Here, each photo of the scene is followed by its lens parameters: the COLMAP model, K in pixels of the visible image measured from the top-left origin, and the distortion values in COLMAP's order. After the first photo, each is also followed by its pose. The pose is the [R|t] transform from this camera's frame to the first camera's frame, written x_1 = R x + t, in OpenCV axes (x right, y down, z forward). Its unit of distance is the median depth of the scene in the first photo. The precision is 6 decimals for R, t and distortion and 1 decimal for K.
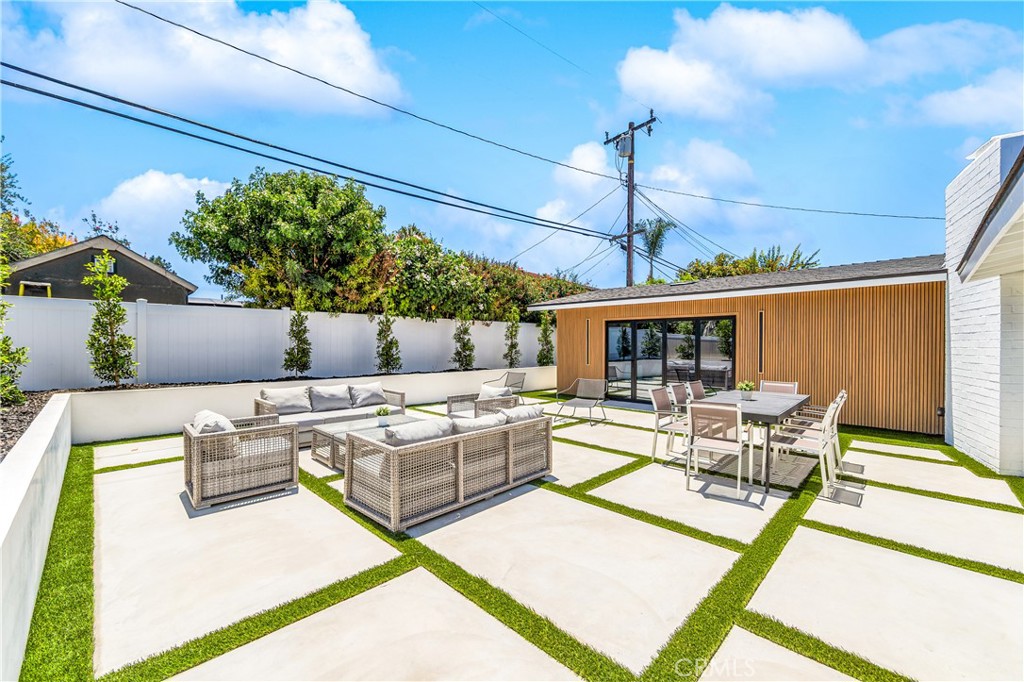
lens RADIAL K [[421.8, 0, 524.1], [0, 421.8, 339.9], [0, 0, 1]] dist [0.053955, -0.000072]
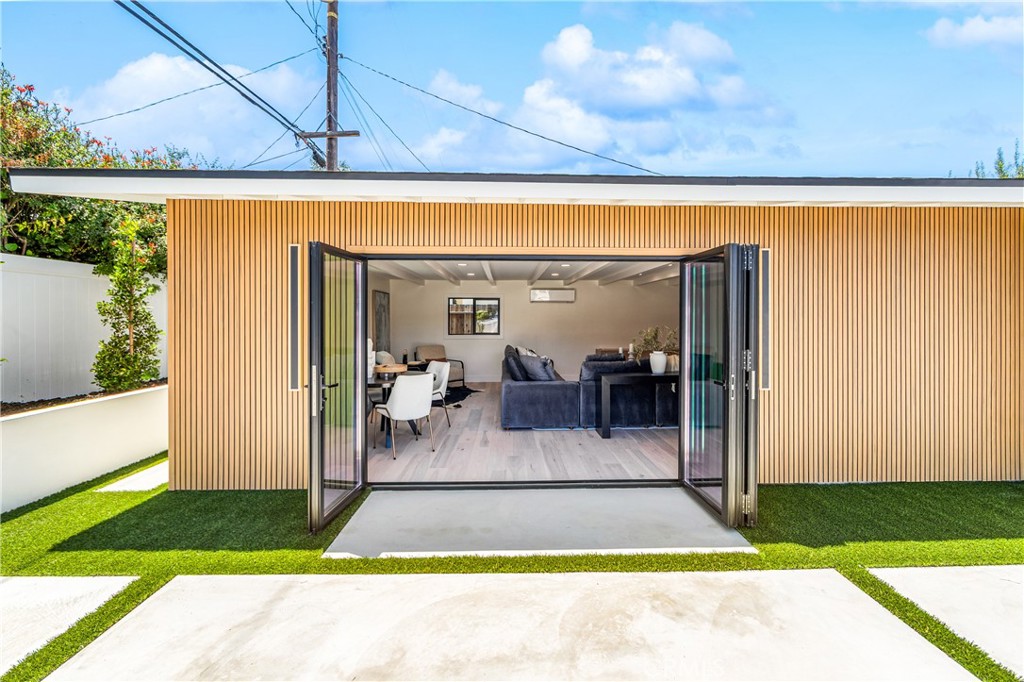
lens RADIAL K [[412.2, 0, 515.7], [0, 412.2, 321.1], [0, 0, 1]] dist [-0.005302, -0.000087]
pose [[0.724448, -0.005156, 0.689310, 0.058711], [-0.005778, 0.999891, 0.013552, 0.002350], [-0.689305, -0.013800, 0.724340, 0.627279]]
